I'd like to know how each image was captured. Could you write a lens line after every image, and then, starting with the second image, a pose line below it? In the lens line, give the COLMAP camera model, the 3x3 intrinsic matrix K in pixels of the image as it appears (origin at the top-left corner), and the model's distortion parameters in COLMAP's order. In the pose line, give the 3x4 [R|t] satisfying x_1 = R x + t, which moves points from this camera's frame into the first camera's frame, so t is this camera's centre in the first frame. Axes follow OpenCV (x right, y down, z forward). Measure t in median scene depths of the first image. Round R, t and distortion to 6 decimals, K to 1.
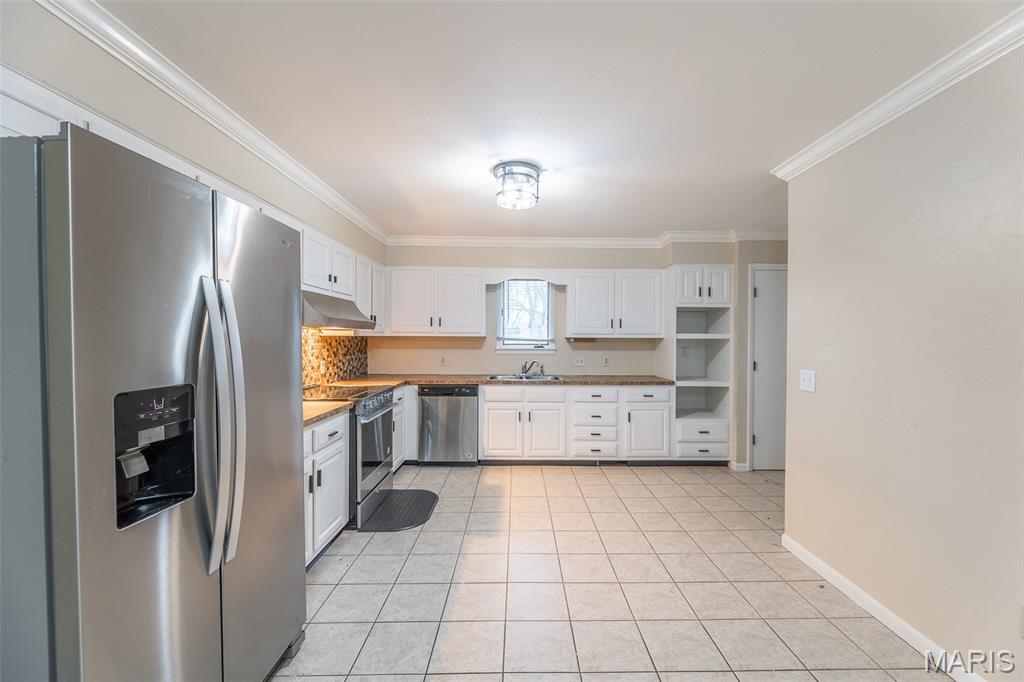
lens RADIAL K [[415.4, 0, 524.3], [0, 415.4, 343.8], [0, 0, 1]] dist [-0.001822, 0.000040]
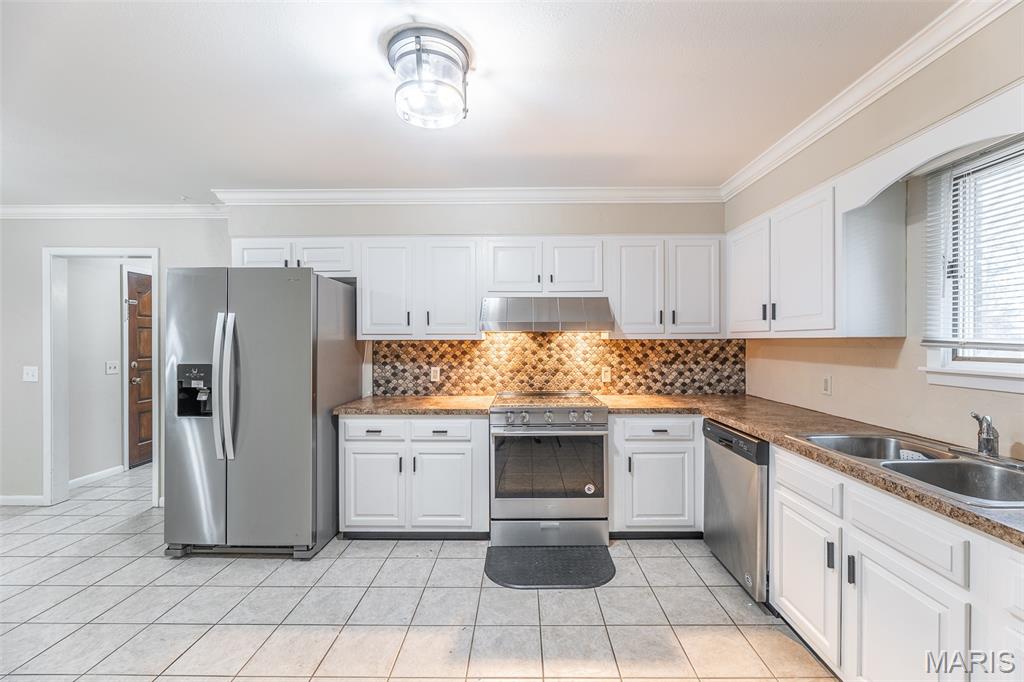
lens RADIAL K [[415.4, 0, 521.0], [0, 415.4, 343.7], [0, 0, 1]] dist [-0.001822, 0.000040]
pose [[-0.017727, 0.003087, -0.999838, 0.360481], [-0.012053, 0.999922, 0.003300, -0.009420], [0.999770, 0.012110, -0.017689, 0.730007]]
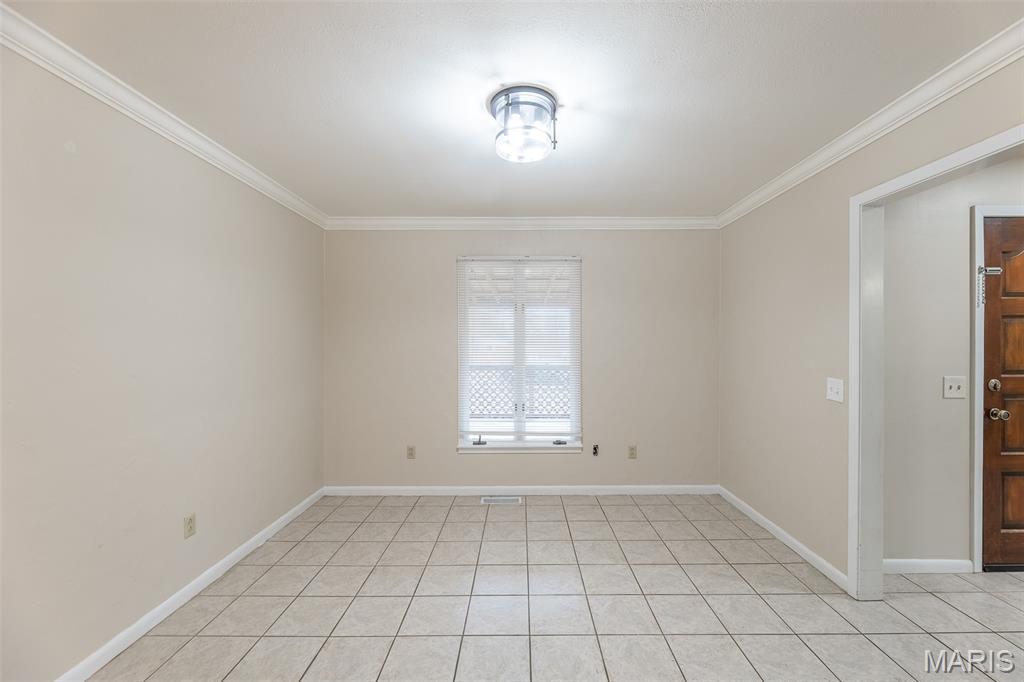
lens RADIAL K [[415.4, 0, 529.5], [0, 415.4, 341.8], [0, 0, 1]] dist [-0.001822, 0.000040]
pose [[-0.999939, -0.002815, 0.010712, -0.024162], [-0.002642, 0.999865, 0.016193, -0.008062], [-0.010756, 0.016164, -0.999812, 0.322367]]
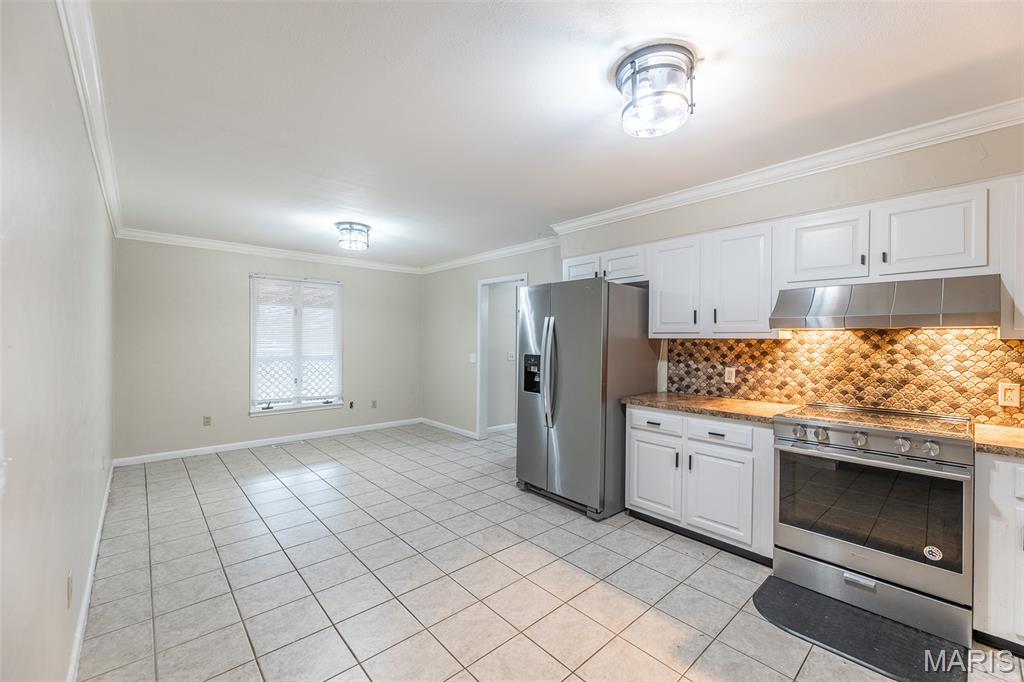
lens RADIAL K [[415.4, 0, 522.9], [0, 415.4, 343.6], [0, 0, 1]] dist [-0.001822, 0.000040]
pose [[-0.740166, -0.003971, -0.672413, 0.346356], [-0.020879, 0.999636, 0.017080, -0.008328], [0.672100, 0.026681, -0.739979, 0.852149]]
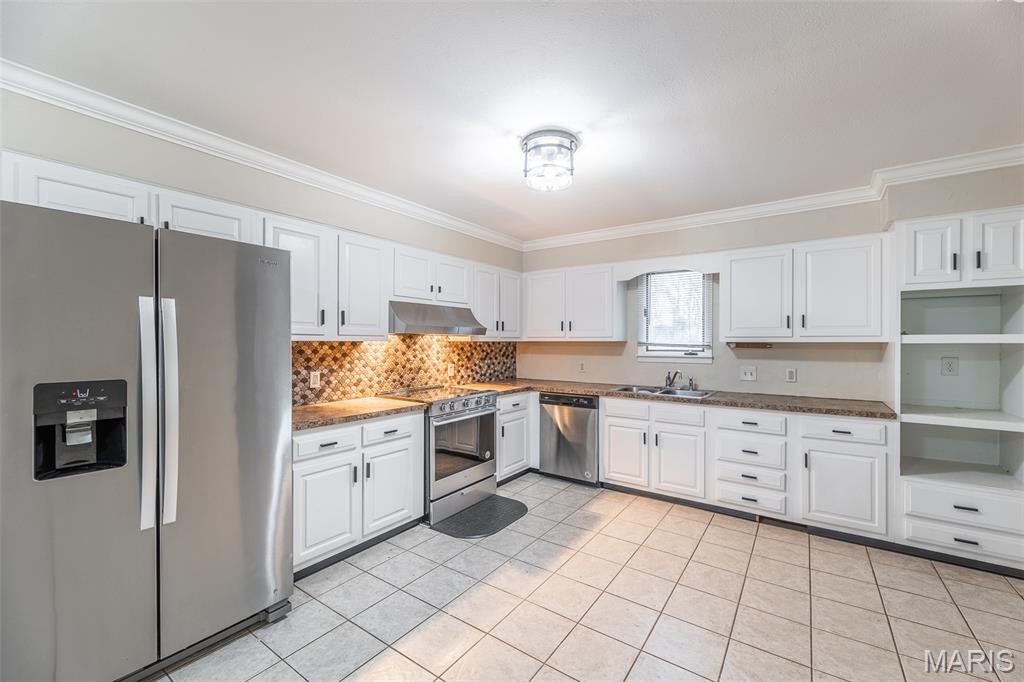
lens RADIAL K [[415.4, 0, 521.0], [0, 415.4, 343.5], [0, 0, 1]] dist [-0.001822, 0.000040]
pose [[0.814023, -0.002256, -0.580828, 0.267732], [-0.005268, 0.999923, -0.011266, -0.002139], [0.580808, 0.012231, 0.813949, 0.184774]]
